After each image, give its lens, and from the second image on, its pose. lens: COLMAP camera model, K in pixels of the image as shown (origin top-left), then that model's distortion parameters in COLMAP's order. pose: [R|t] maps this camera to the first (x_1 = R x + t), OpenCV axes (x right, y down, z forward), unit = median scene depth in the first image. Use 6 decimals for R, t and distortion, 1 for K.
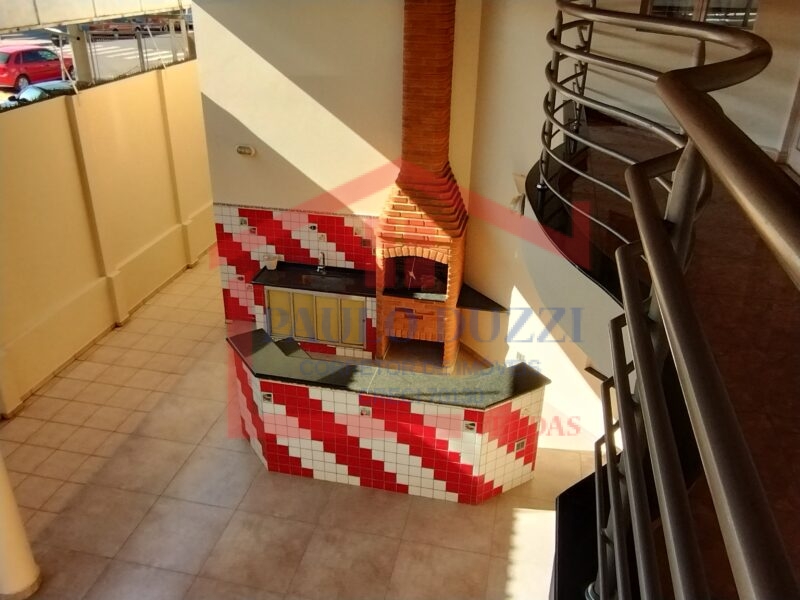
lens RADIAL K [[691.4, 0, 375.9], [0, 691.4, 301.0], [0, 0, 1]] dist [0.005213, -0.002122]
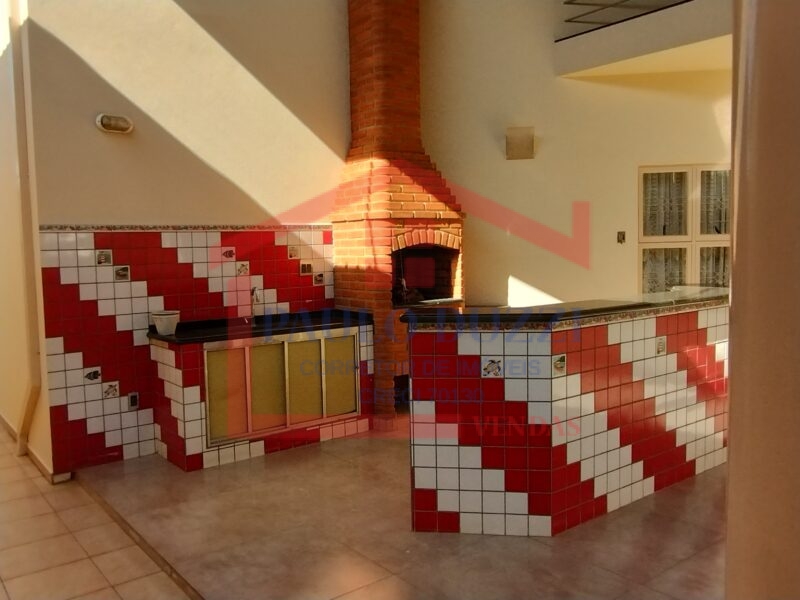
lens RADIAL K [[691.4, 0, 398.5], [0, 691.4, 285.4], [0, 0, 1]] dist [0.005213, -0.002122]
pose [[0.619819, -0.066718, 0.781903, -0.484488], [0.372671, 0.901882, -0.218463, 0.112747], [-0.690609, 0.426800, 0.583868, 0.540335]]
